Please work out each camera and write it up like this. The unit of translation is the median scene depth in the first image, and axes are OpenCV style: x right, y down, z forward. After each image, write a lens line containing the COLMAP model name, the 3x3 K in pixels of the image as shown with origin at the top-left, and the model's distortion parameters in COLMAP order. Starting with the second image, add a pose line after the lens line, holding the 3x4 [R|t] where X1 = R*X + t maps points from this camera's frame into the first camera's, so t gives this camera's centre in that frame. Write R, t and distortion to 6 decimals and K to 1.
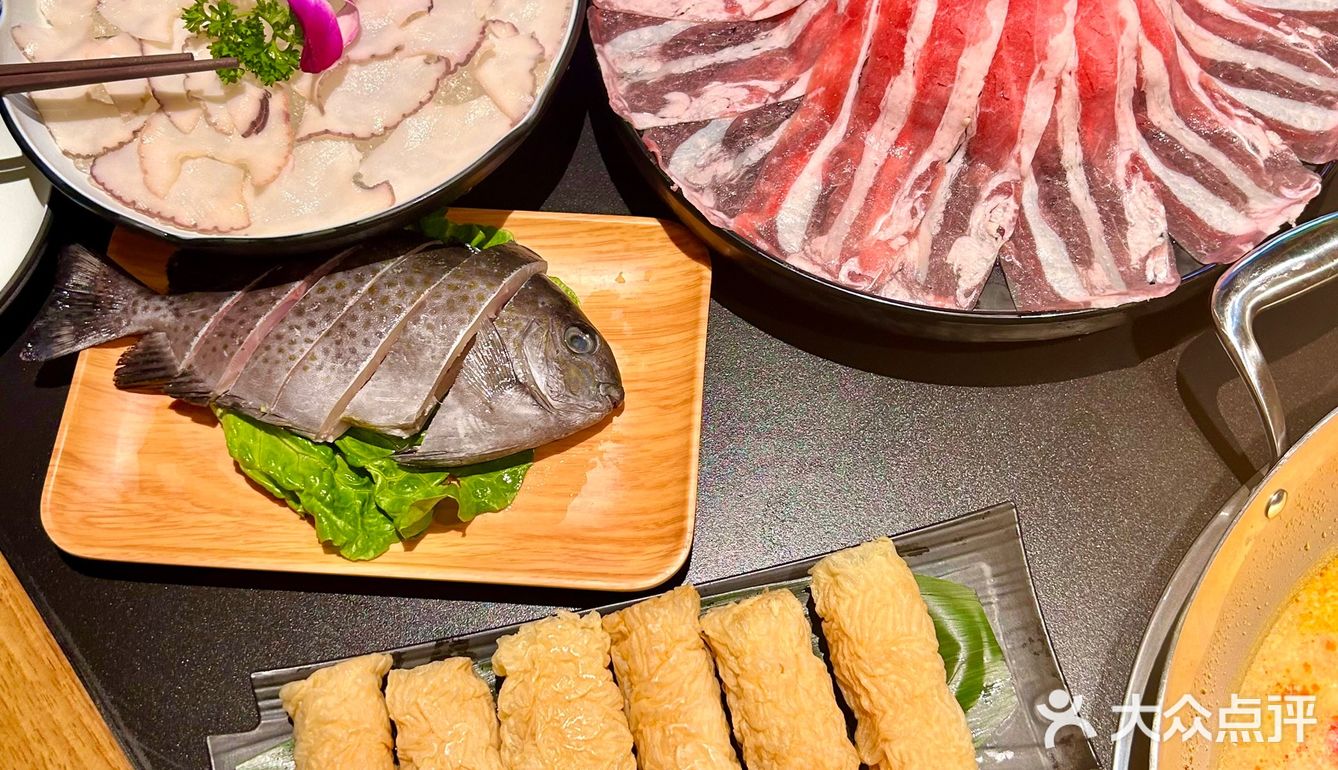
lens RADIAL K [[1390.4, 0, 657.5], [0, 1390.4, 378.3], [0, 0, 1]] dist [0.093491, 0.000000]
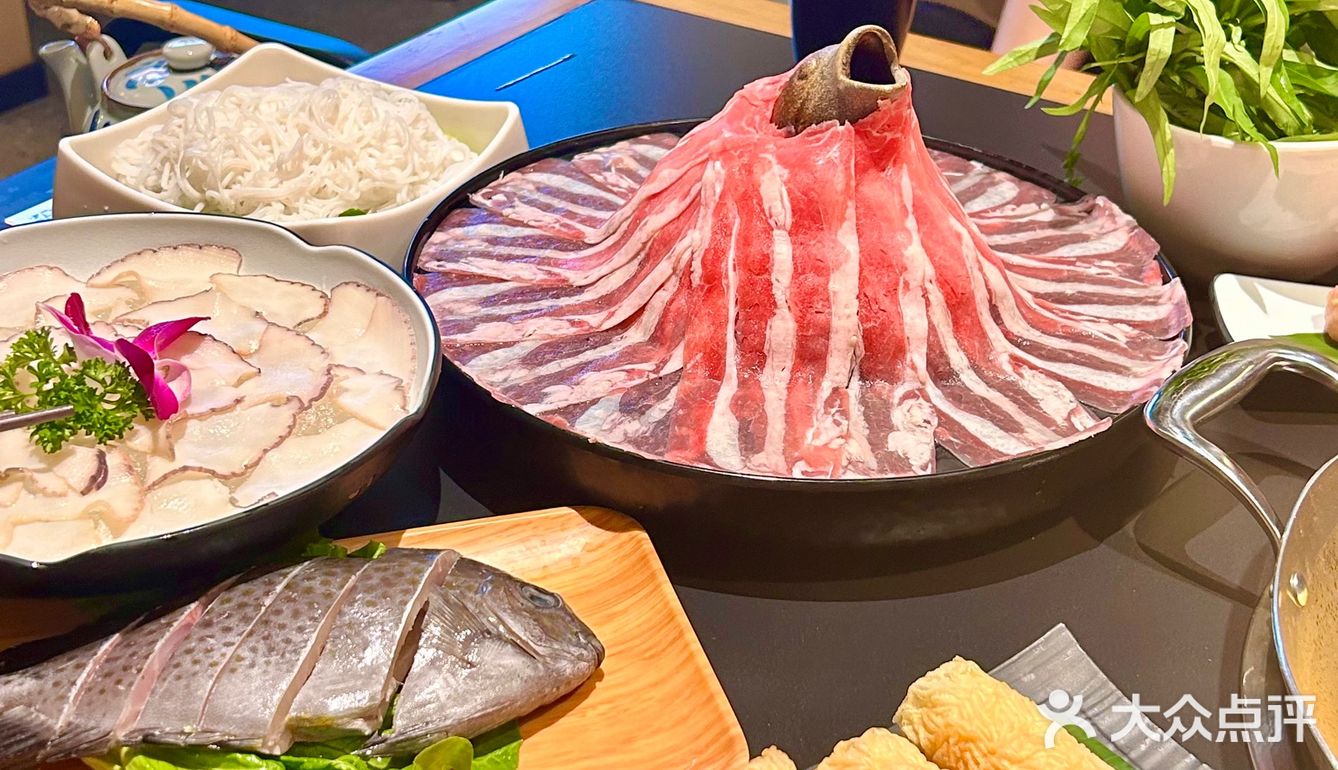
lens RADIAL K [[1891.8, 0, 640.6], [0, 1891.8, 375.7], [0, 0, 1]] dist [0.156908, 0.000000]
pose [[0.937622, -0.132640, 0.321358, -0.355968], [0.291427, 0.803890, -0.518490, 0.488930], [-0.189564, 0.579800, 0.792400, -0.024229]]
